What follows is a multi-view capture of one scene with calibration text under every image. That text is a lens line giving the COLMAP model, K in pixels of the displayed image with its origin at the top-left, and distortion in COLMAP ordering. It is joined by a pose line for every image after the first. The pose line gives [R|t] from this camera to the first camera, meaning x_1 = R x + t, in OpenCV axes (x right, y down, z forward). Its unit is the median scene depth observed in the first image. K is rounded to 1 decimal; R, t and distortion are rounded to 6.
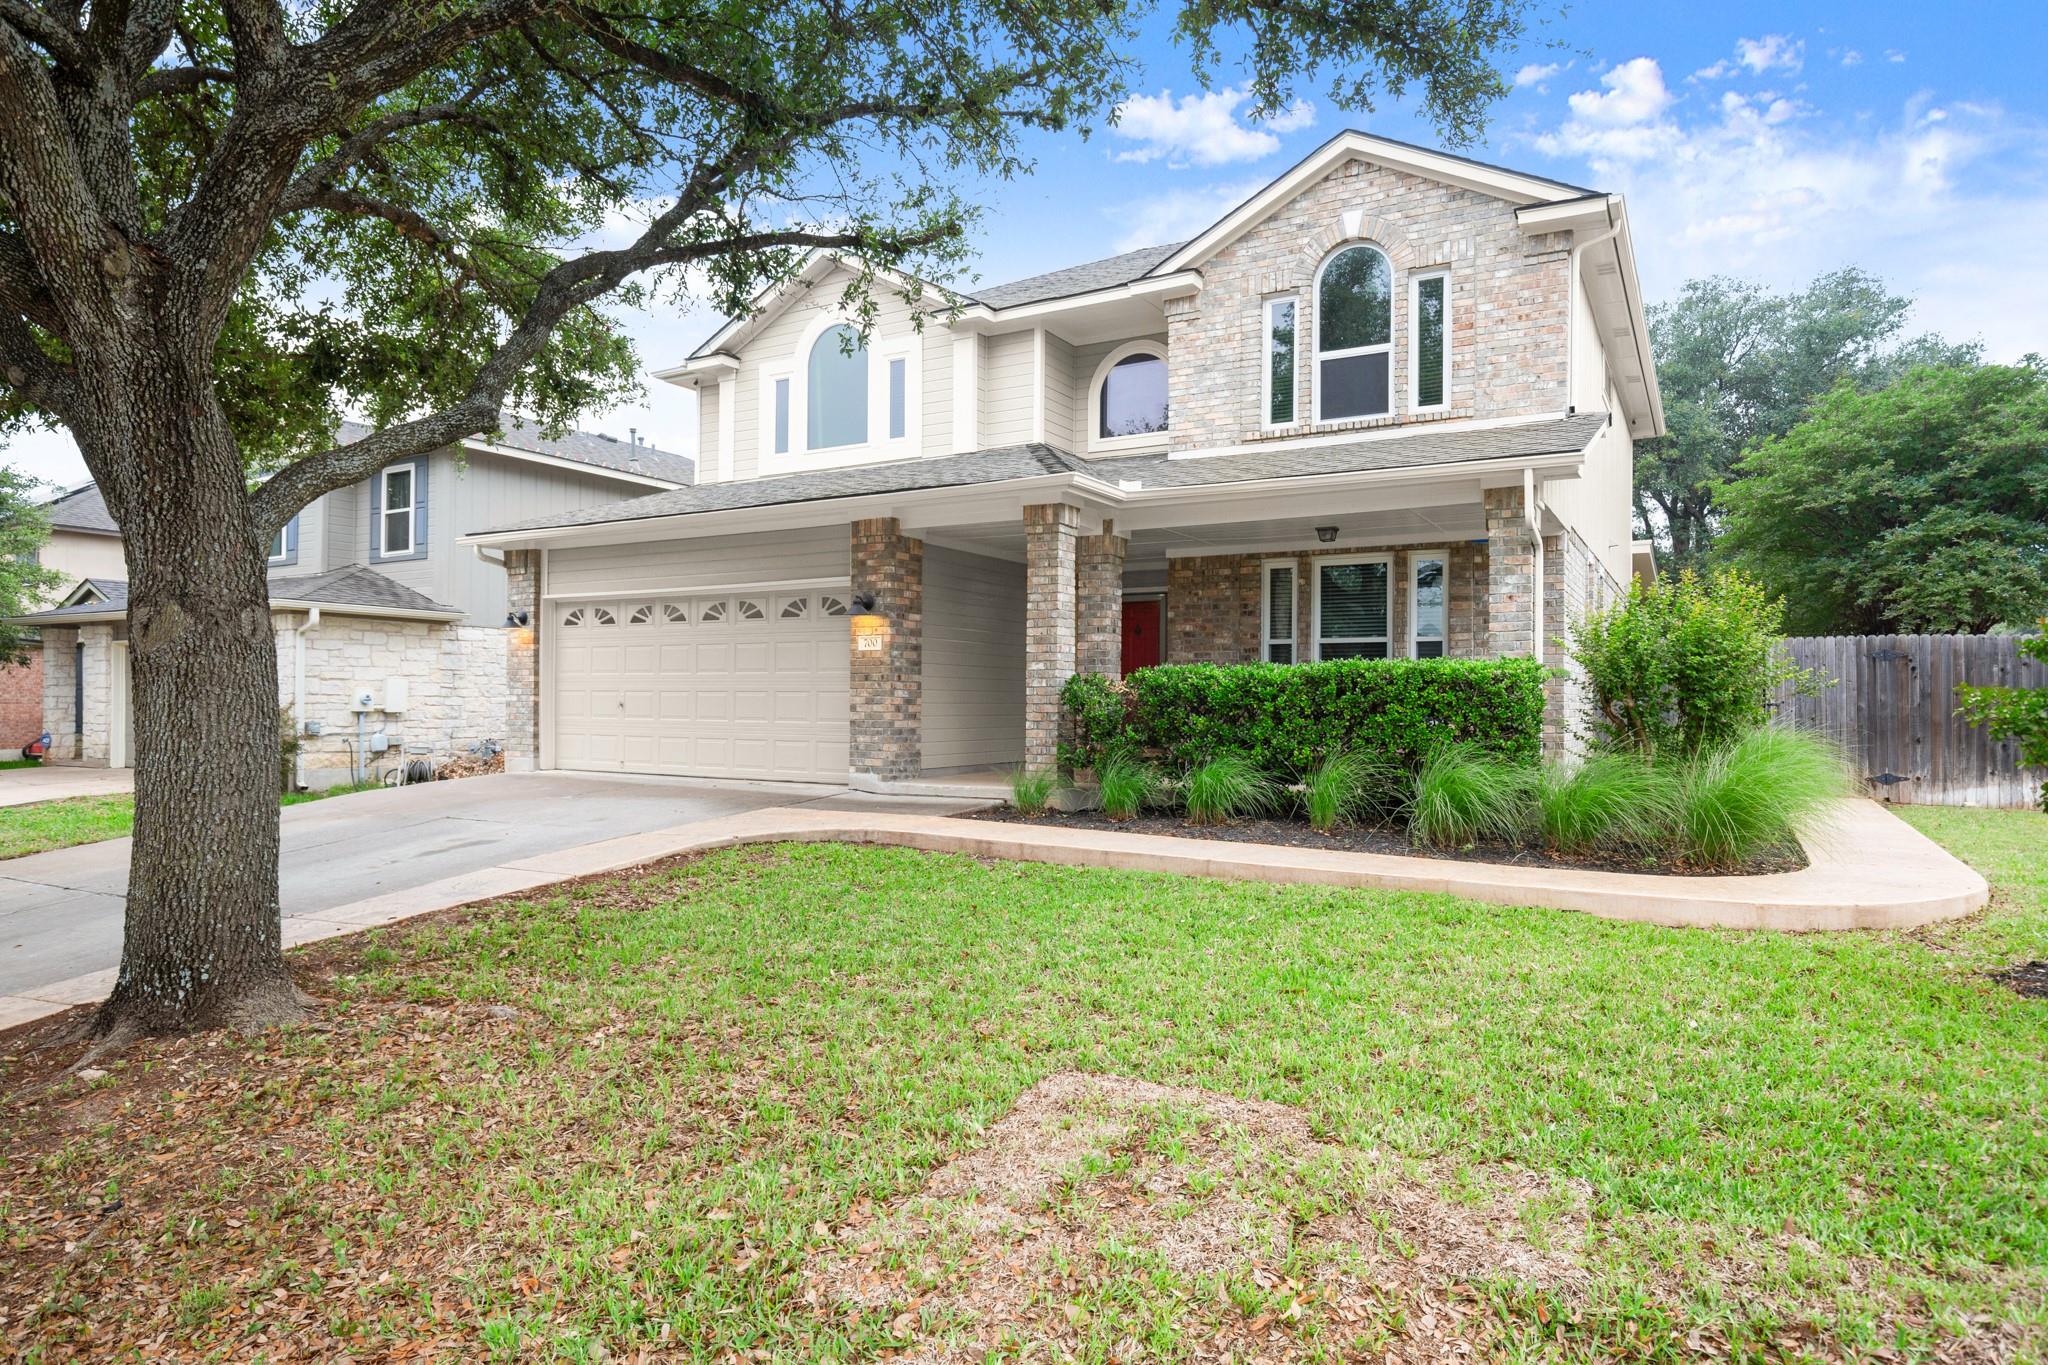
lens RADIAL K [[1190.3, 0, 1017.7], [0, 1190.3, 748.4], [0, 0, 1]] dist [-0.002526, -0.003124]
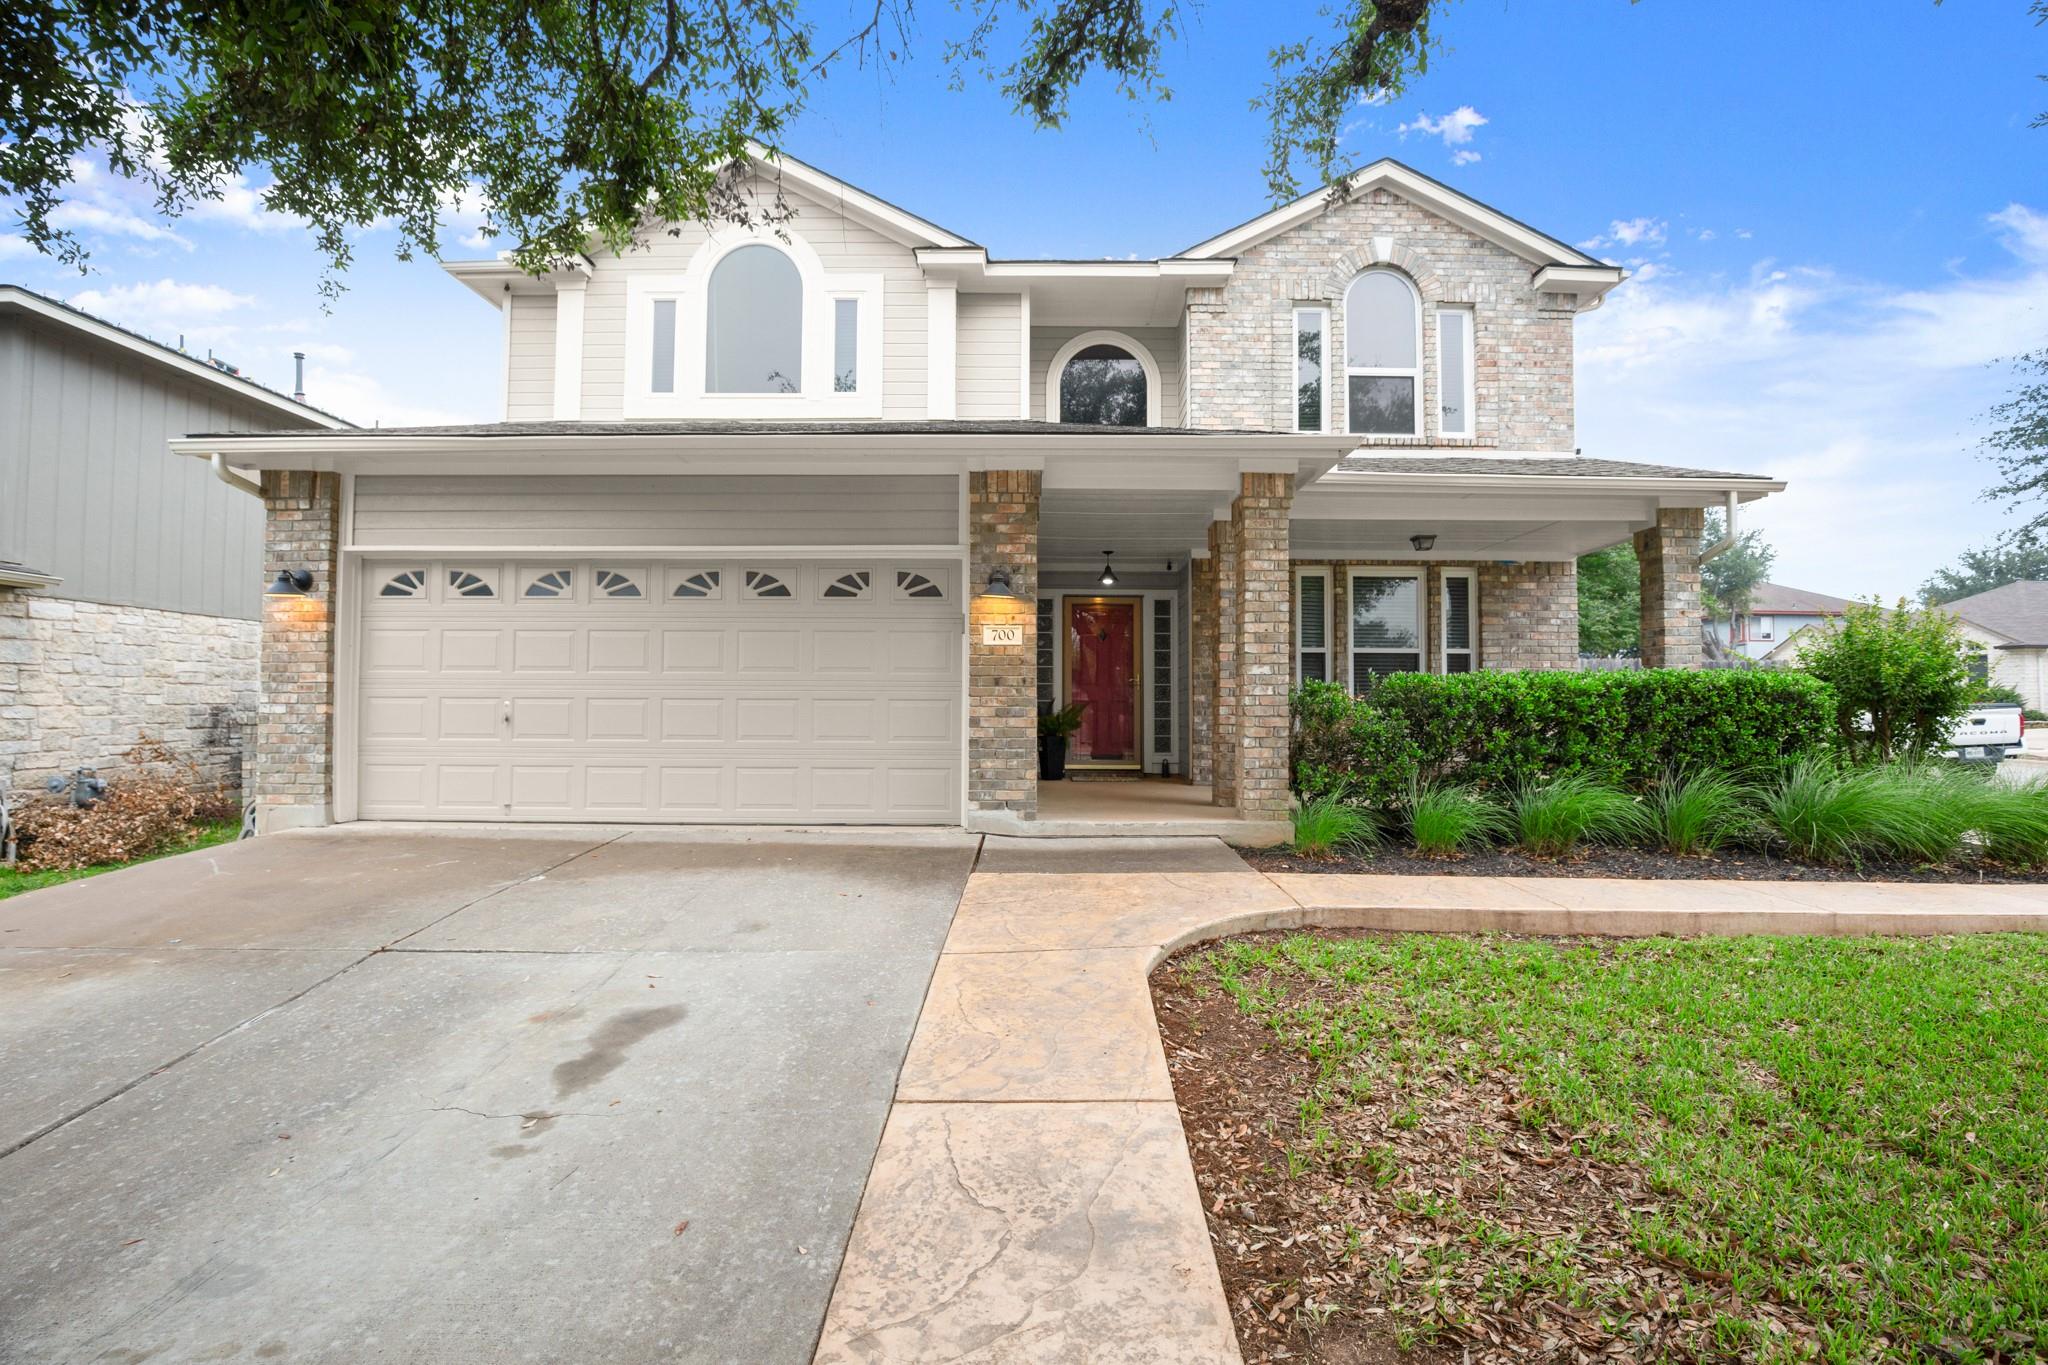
lens RADIAL K [[954.2, 0, 1030.6], [0, 954.2, 711.5], [0, 0, 1]] dist [-0.039011, 0.013264]
pose [[0.863217, -0.004168, 0.504816, -0.398773], [0.020573, 0.999426, -0.026927, -0.023590], [-0.504414, 0.033629, 0.862807, 0.462457]]
